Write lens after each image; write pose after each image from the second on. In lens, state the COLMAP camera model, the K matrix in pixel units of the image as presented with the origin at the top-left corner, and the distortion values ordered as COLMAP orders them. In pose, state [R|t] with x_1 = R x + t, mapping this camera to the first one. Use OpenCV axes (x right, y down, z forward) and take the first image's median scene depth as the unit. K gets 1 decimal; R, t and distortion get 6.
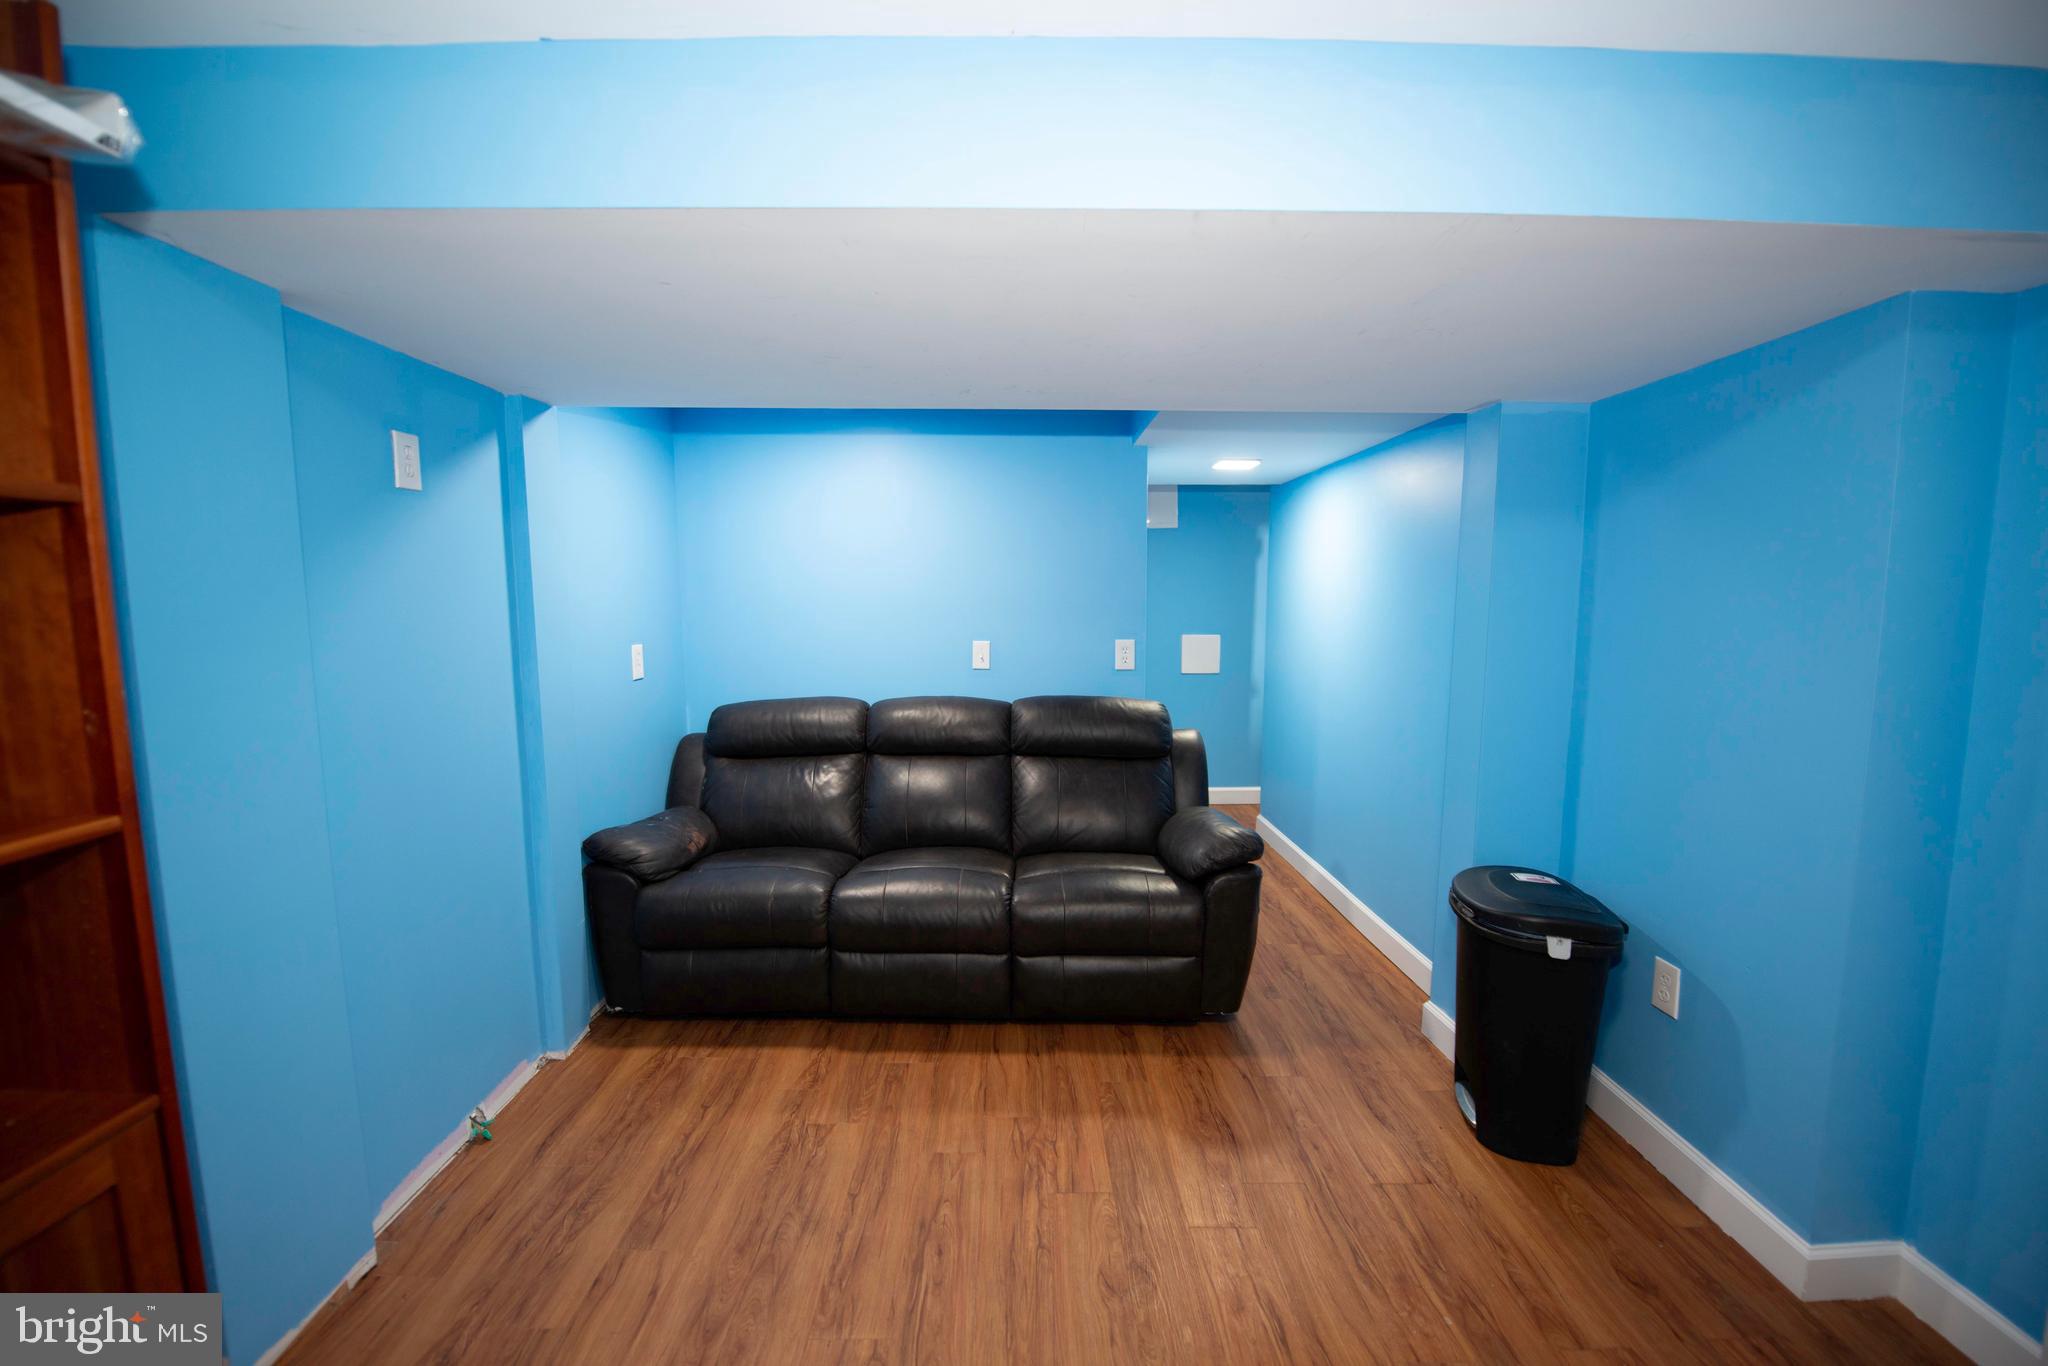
lens RADIAL K [[824.2, 0, 1030.0], [0, 824.2, 691.2], [0, 0, 1]] dist [-0.021236, 0.000048]
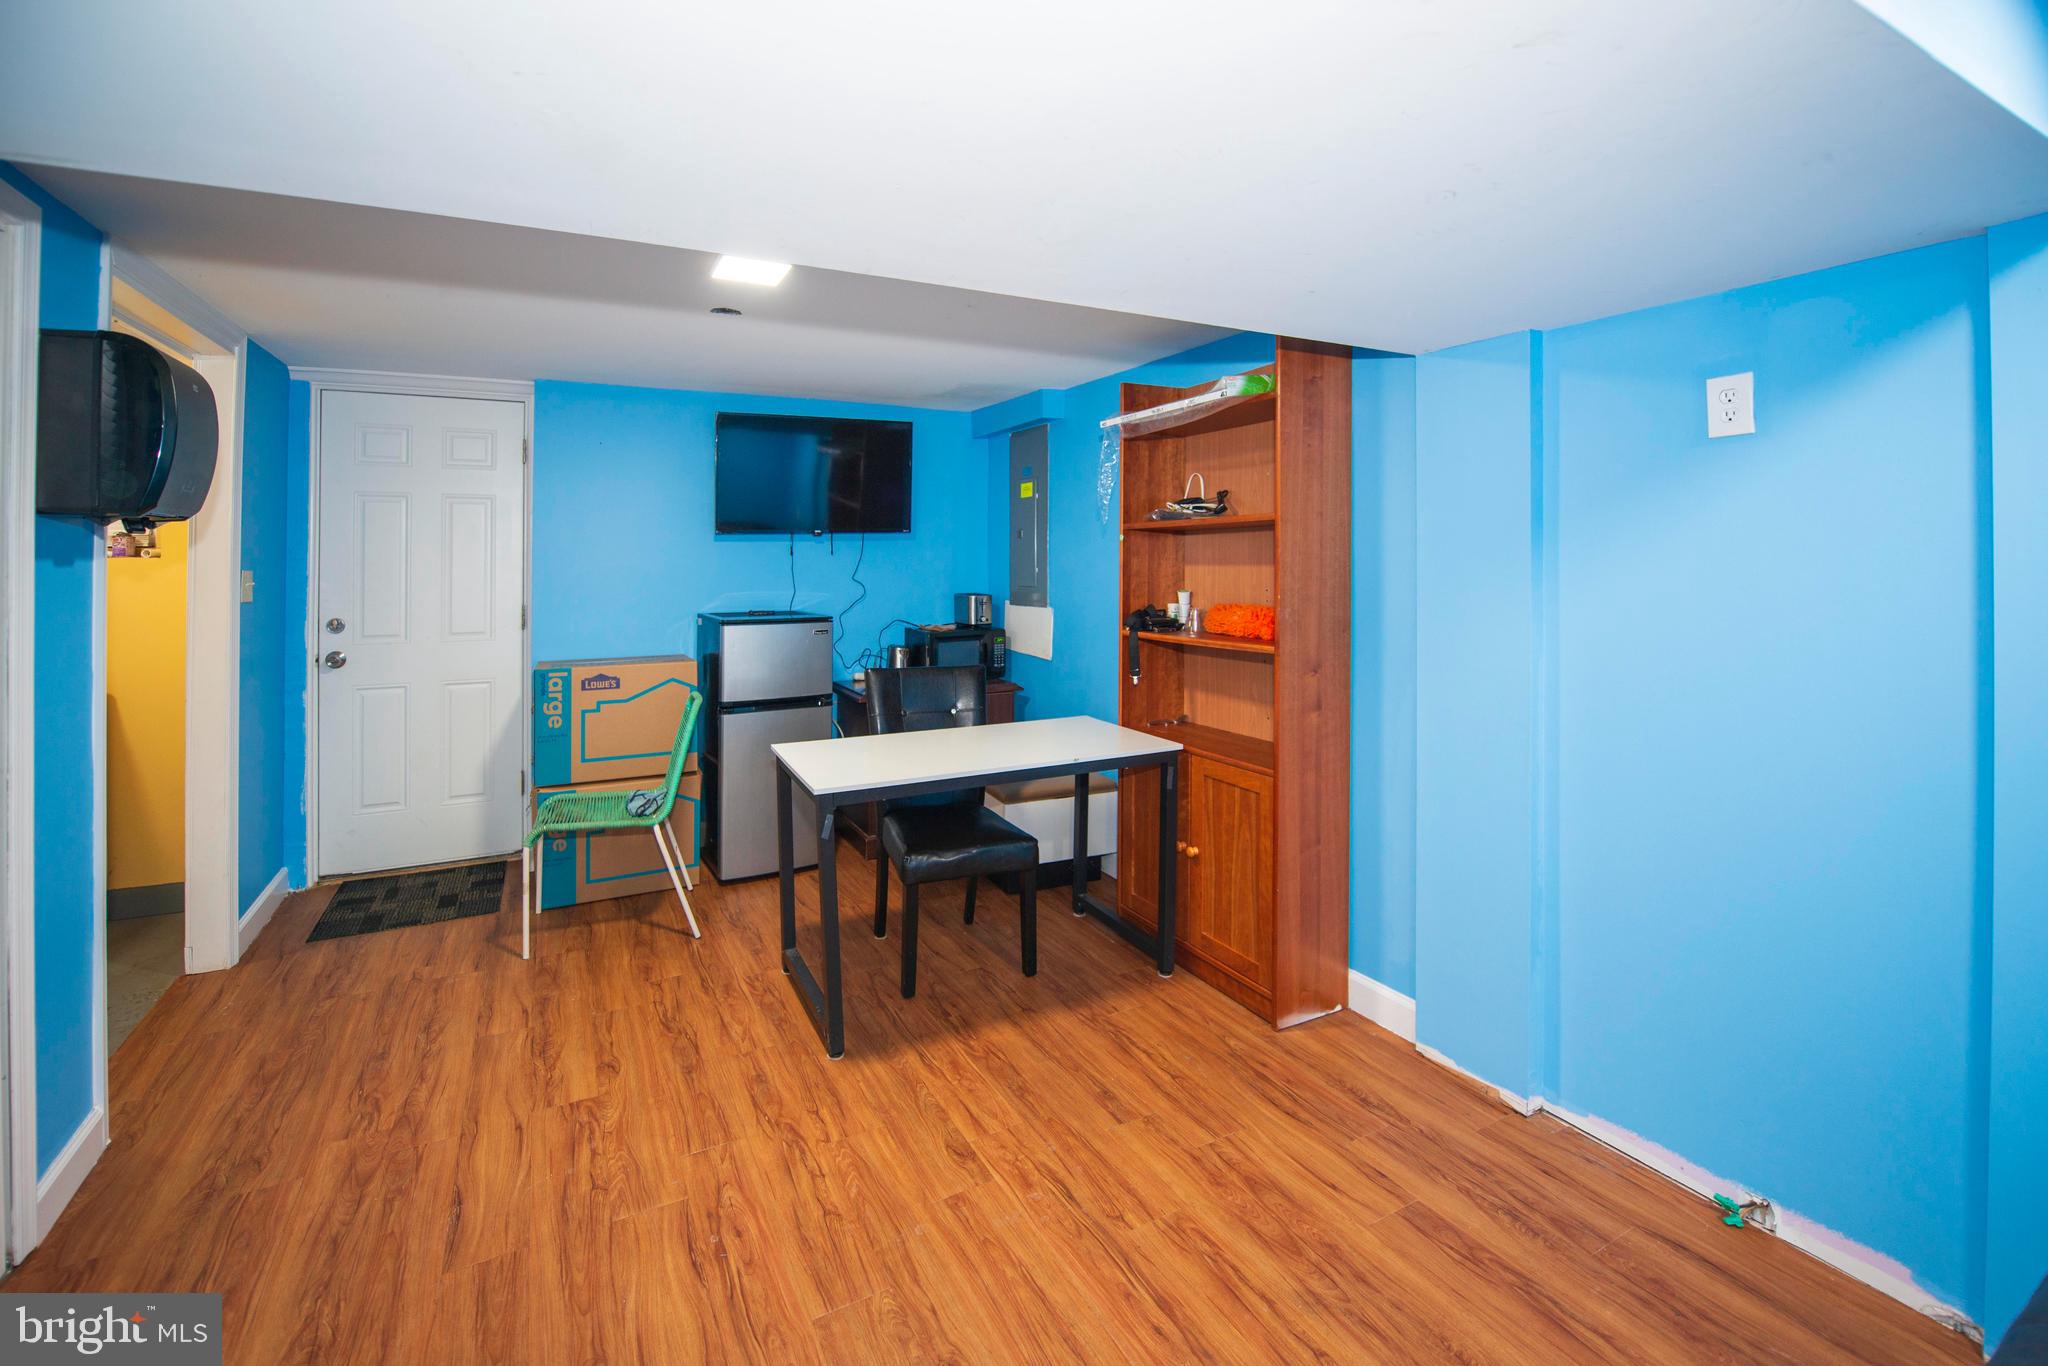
lens RADIAL K [[824.2, 0, 1032.0], [0, 824.2, 673.1], [0, 0, 1]] dist [-0.021236, 0.000048]
pose [[-0.871460, 0.068335, -0.485683, 0.382366], [-0.050877, 0.972310, 0.228091, -0.174287], [0.487821, 0.223482, -0.843852, 1.546745]]
